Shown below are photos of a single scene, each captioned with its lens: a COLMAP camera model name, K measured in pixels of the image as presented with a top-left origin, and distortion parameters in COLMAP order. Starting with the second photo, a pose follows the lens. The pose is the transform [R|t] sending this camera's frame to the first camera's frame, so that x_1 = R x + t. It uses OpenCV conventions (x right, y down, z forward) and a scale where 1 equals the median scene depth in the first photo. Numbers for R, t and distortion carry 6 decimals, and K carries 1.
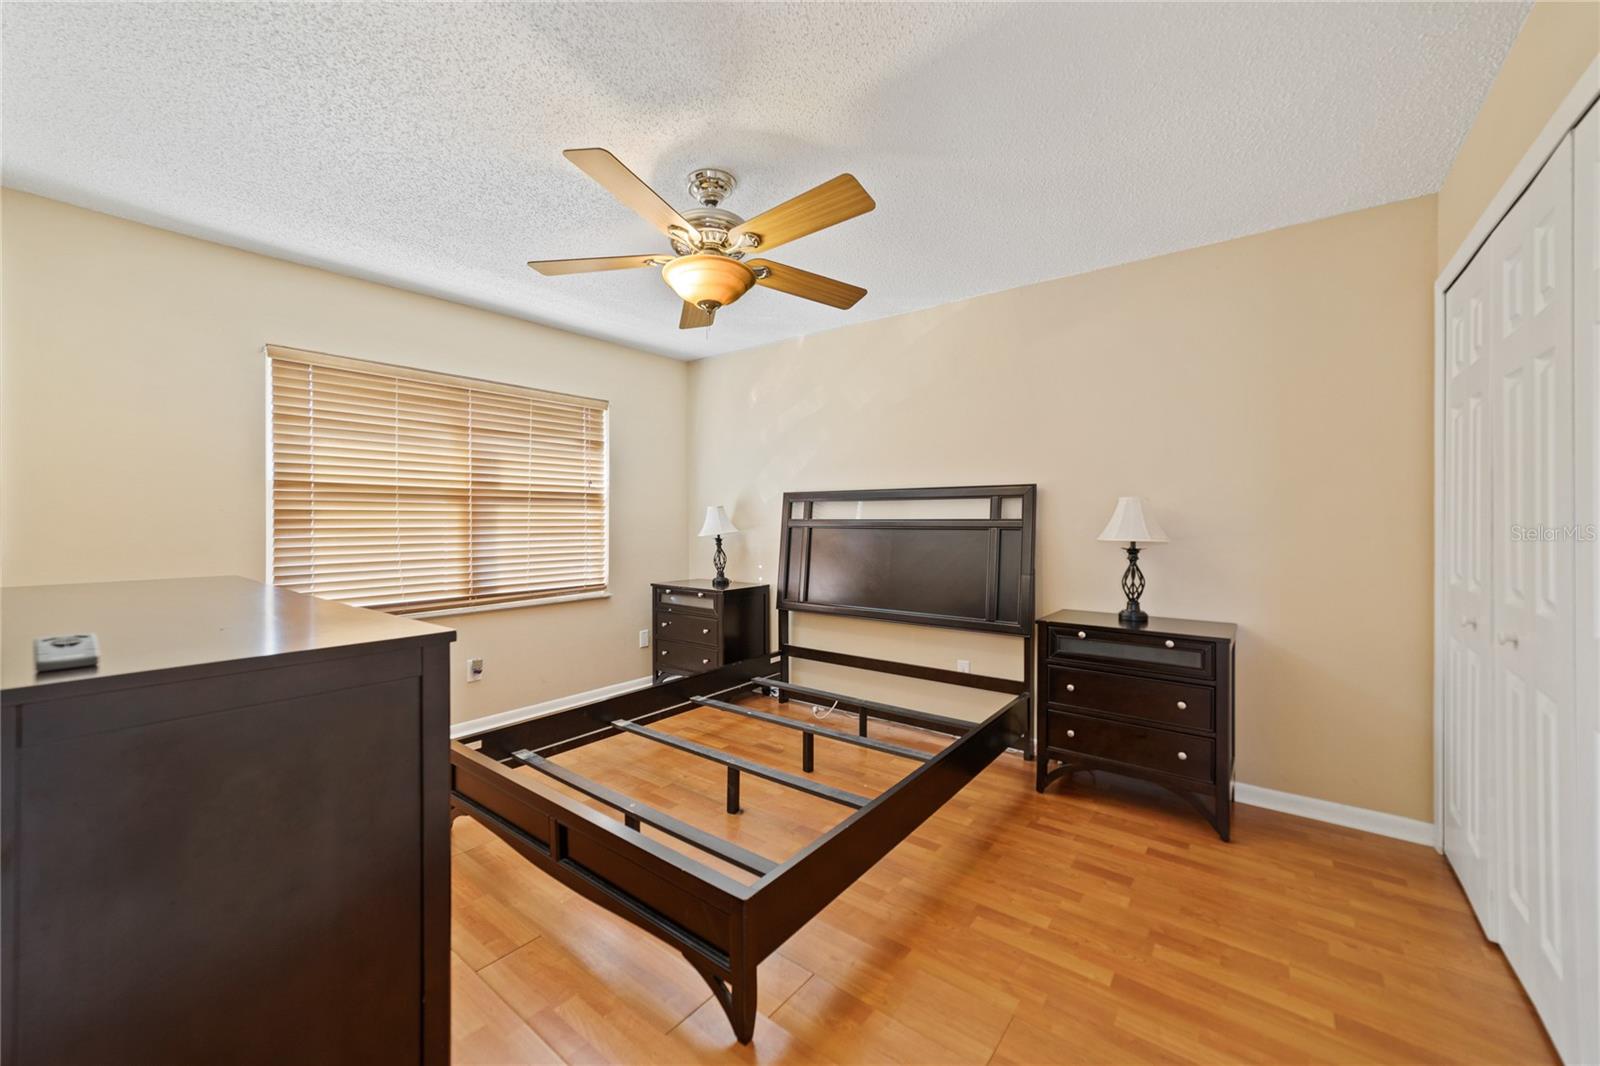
lens RADIAL K [[619.9, 0, 783.4], [0, 619.9, 512.5], [0, 0, 1]] dist [-0.001752, 0.001682]
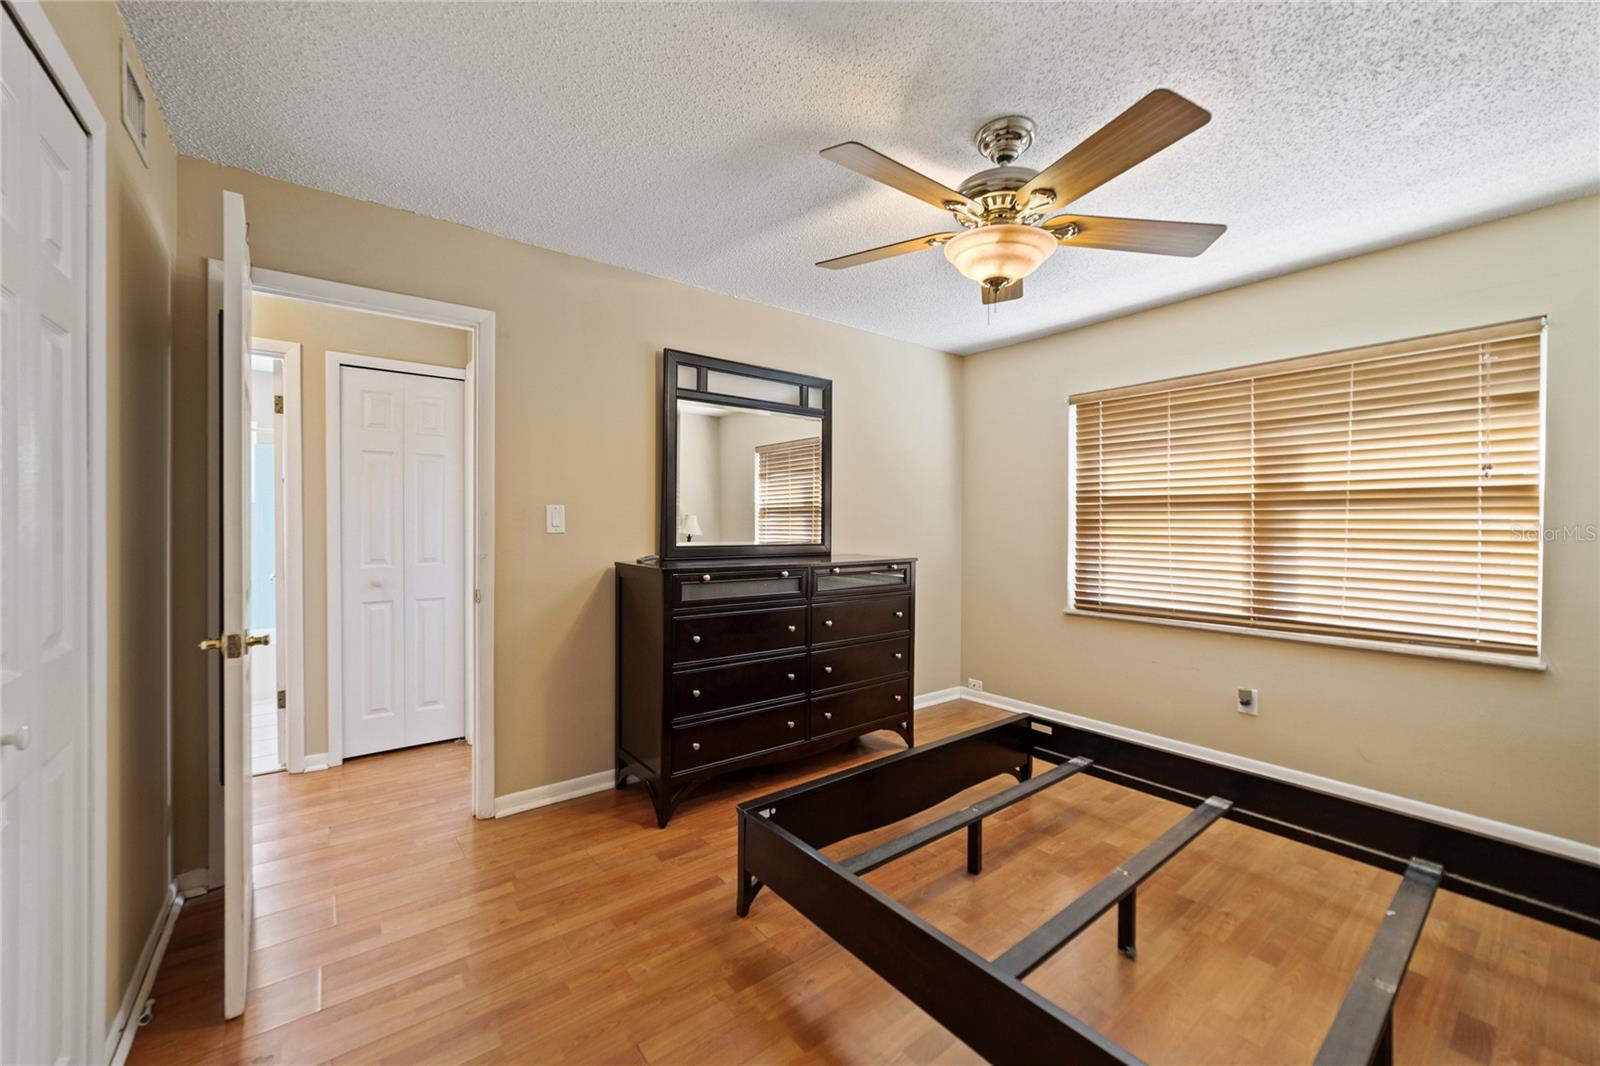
lens RADIAL K [[619.9, 0, 797.1], [0, 619.9, 532.3], [0, 0, 1]] dist [-0.001752, 0.001682]
pose [[-0.225213, 0.016743, -0.974166, 0.497069], [0.007125, 0.999854, 0.015537, -0.001284], [0.974284, -0.003442, -0.225299, 0.583829]]
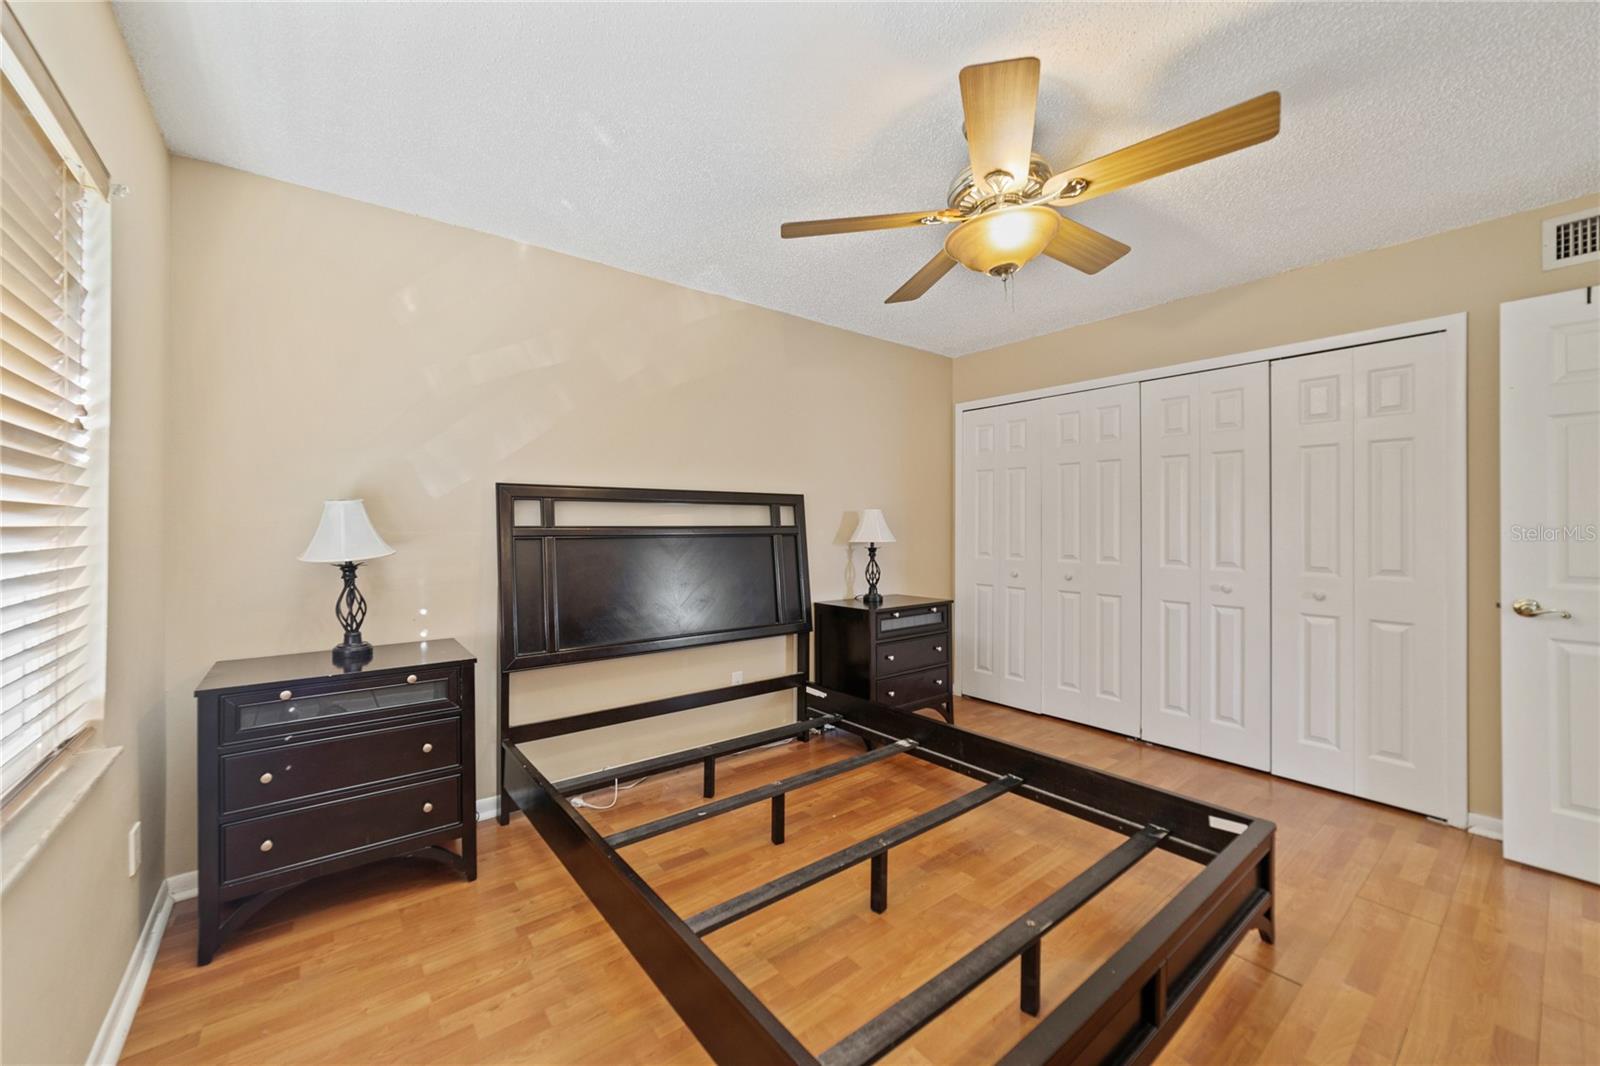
lens RADIAL K [[619.9, 0, 794.1], [0, 619.9, 527.7], [0, 0, 1]] dist [-0.001752, 0.001682]
pose [[0.235232, 0.011099, 0.971876, -0.637556], [0.002326, 0.999926, -0.011982, 0.025108], [-0.971937, 0.005079, 0.235188, 0.694052]]
